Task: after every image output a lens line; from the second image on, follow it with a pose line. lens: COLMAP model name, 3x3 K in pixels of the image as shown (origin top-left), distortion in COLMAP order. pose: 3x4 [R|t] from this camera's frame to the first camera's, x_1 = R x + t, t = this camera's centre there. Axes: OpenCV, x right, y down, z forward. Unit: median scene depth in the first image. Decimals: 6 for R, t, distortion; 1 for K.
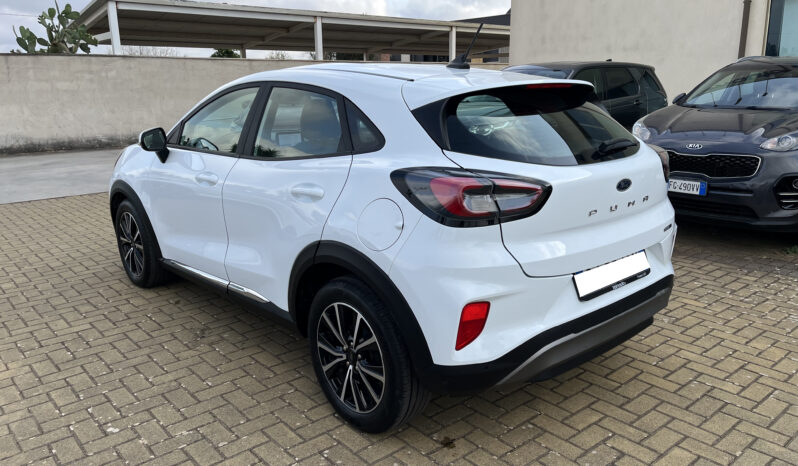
lens RADIAL K [[600.8, 0, 397.8], [0, 600.8, 238.3], [0, 0, 1]] dist [0.077958, -0.110873]
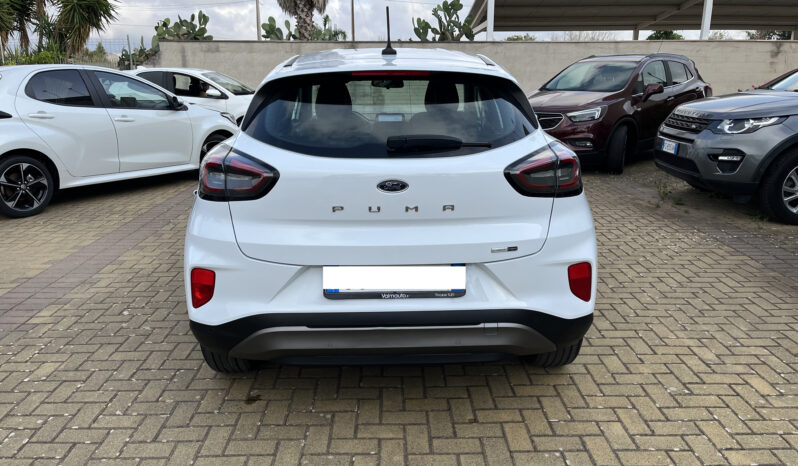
lens RADIAL K [[595.3, 0, 395.6], [0, 595.3, 236.2], [0, 0, 1]] dist [0.072178, -0.099922]
pose [[0.773457, 0.180450, -0.607619, 0.645698], [-0.165052, 0.982887, 0.081797, -0.061024], [0.611982, 0.037023, 0.790005, 0.210835]]
